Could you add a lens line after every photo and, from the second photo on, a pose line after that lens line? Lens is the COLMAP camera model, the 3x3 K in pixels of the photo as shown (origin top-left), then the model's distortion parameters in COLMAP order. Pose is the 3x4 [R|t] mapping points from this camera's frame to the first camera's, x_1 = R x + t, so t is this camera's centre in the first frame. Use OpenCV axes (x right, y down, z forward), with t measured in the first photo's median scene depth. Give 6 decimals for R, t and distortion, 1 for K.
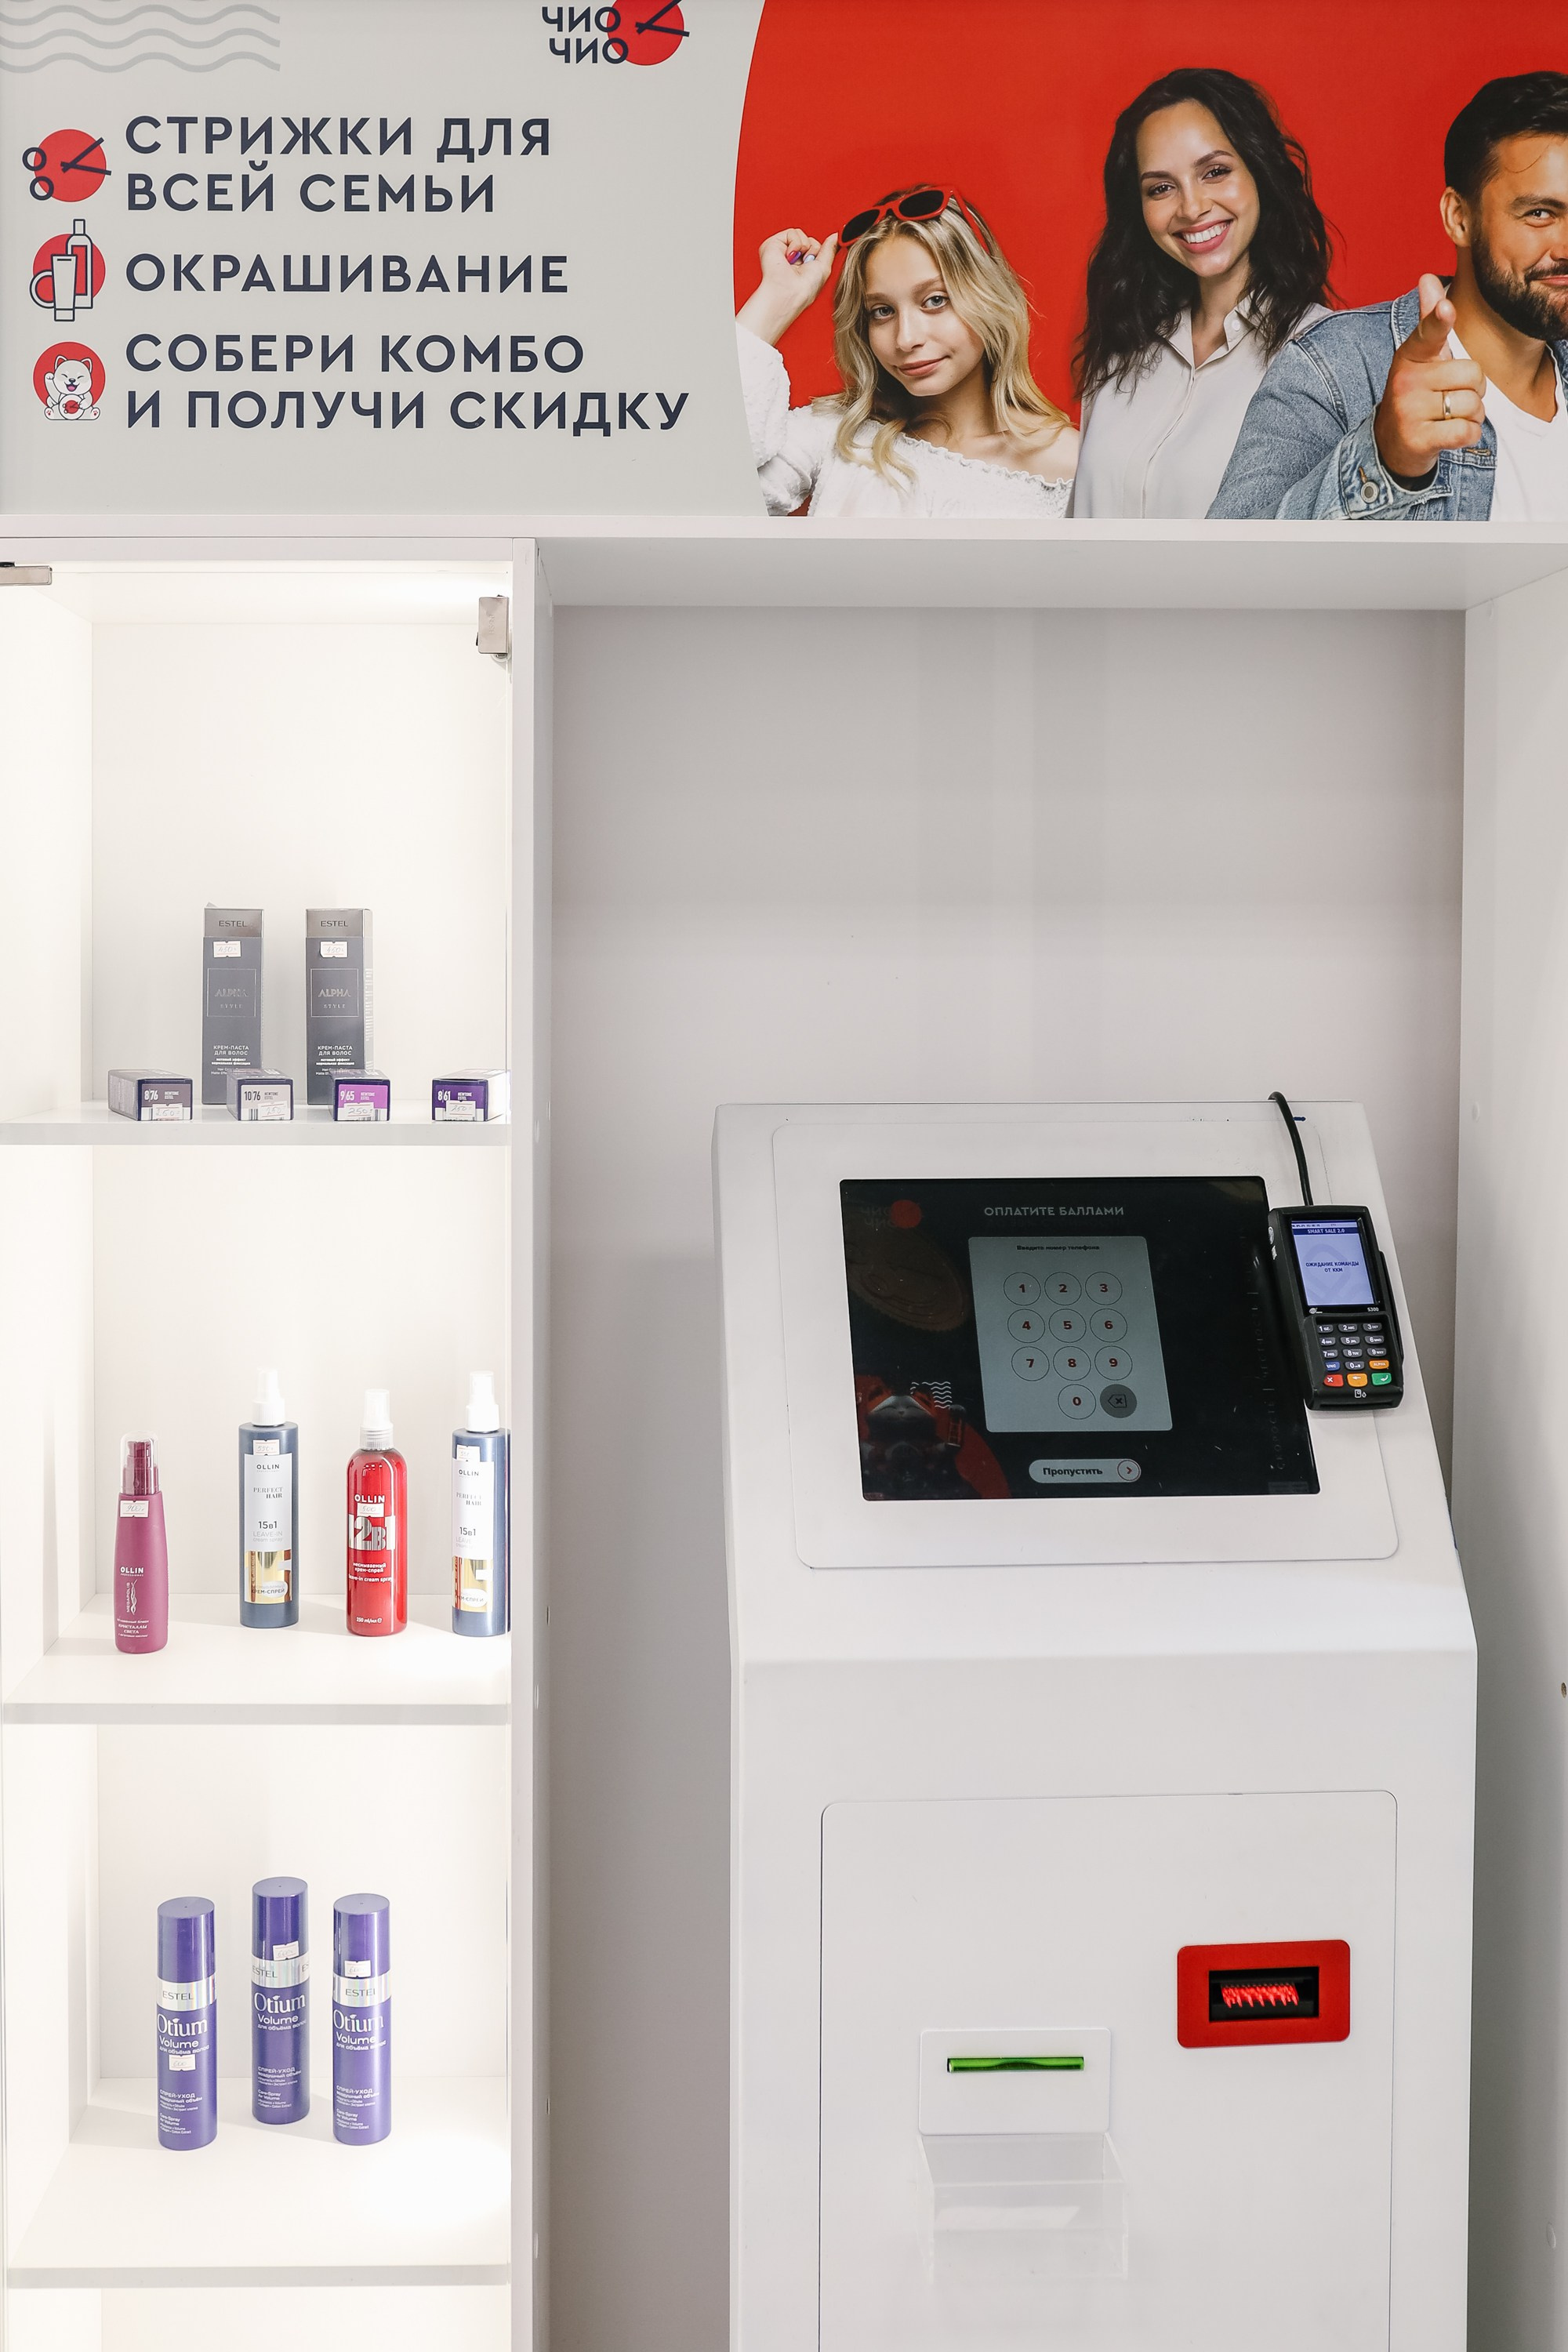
lens RADIAL K [[2262.2, 0, 782.1], [0, 2262.2, 1179.1], [0, 0, 1]] dist [-0.020804, 0.000000]
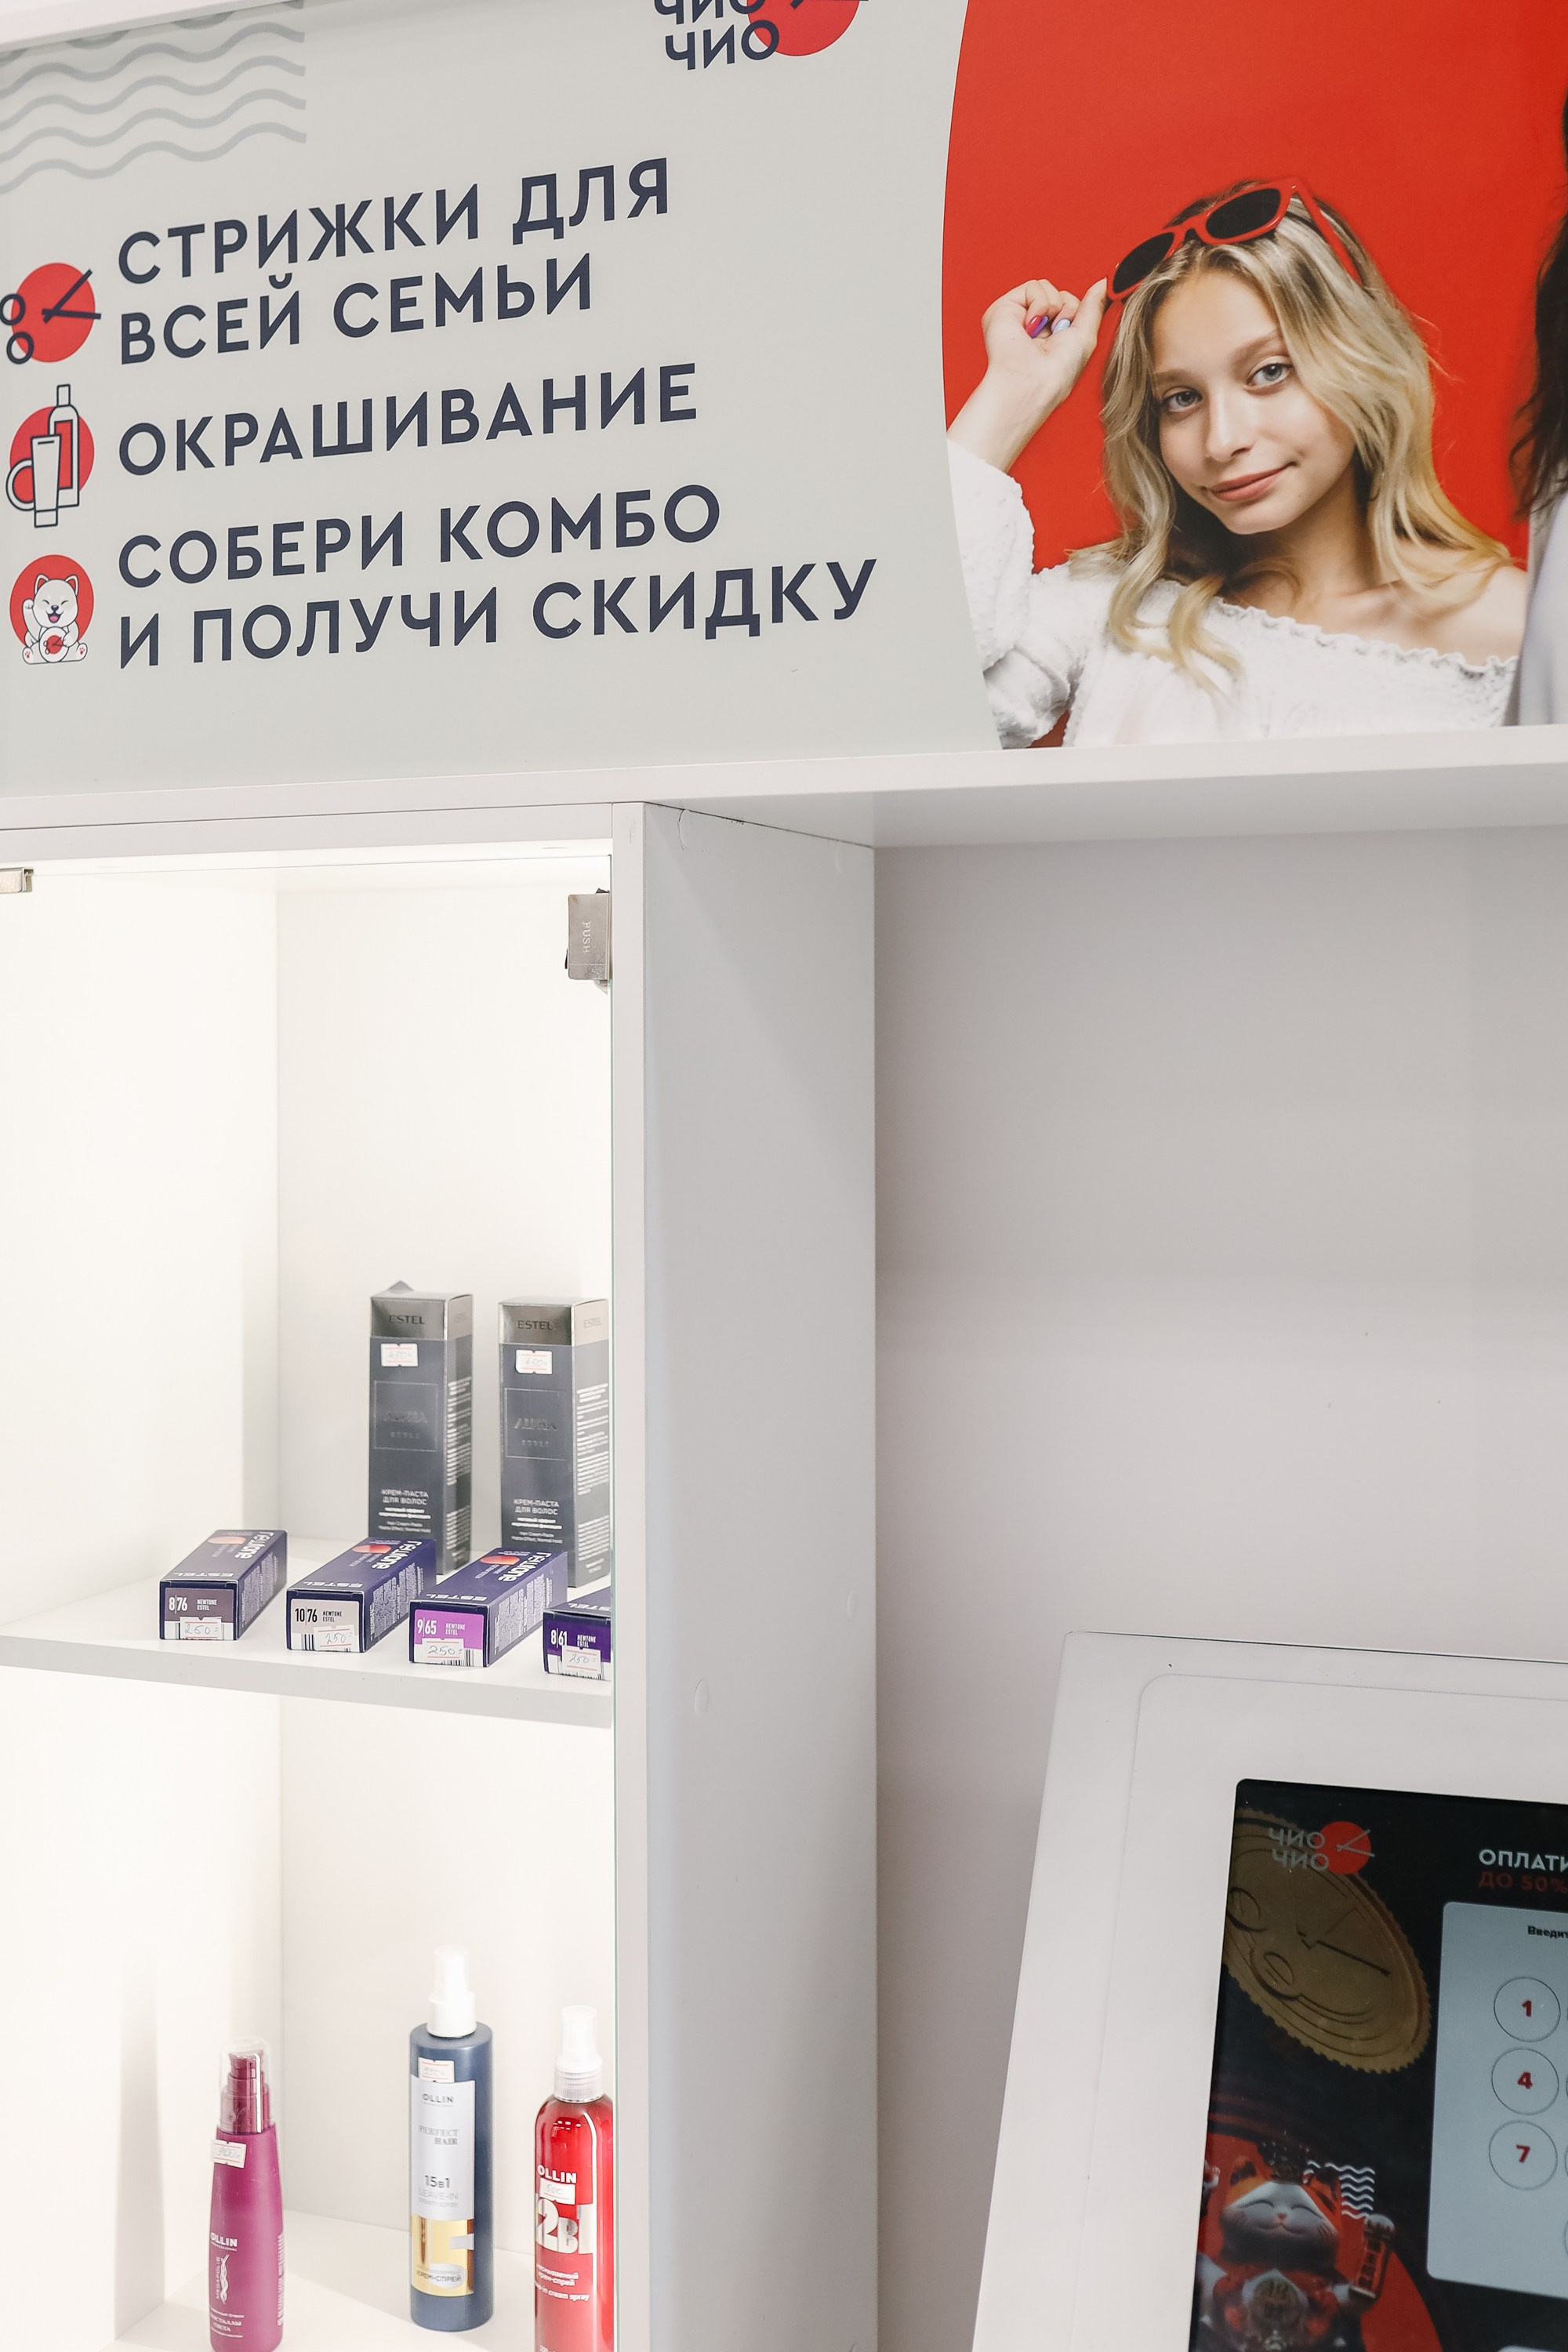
lens RADIAL K [[2620.4, 0, 780.9], [0, 2620.4, 1165.8], [0, 0, 1]] dist [-0.027737, 0.000000]
pose [[0.925961, 0.010134, -0.377483, 0.207296], [-0.036901, 0.997284, -0.063746, -0.135974], [0.375811, 0.072956, 0.923820, 0.340498]]
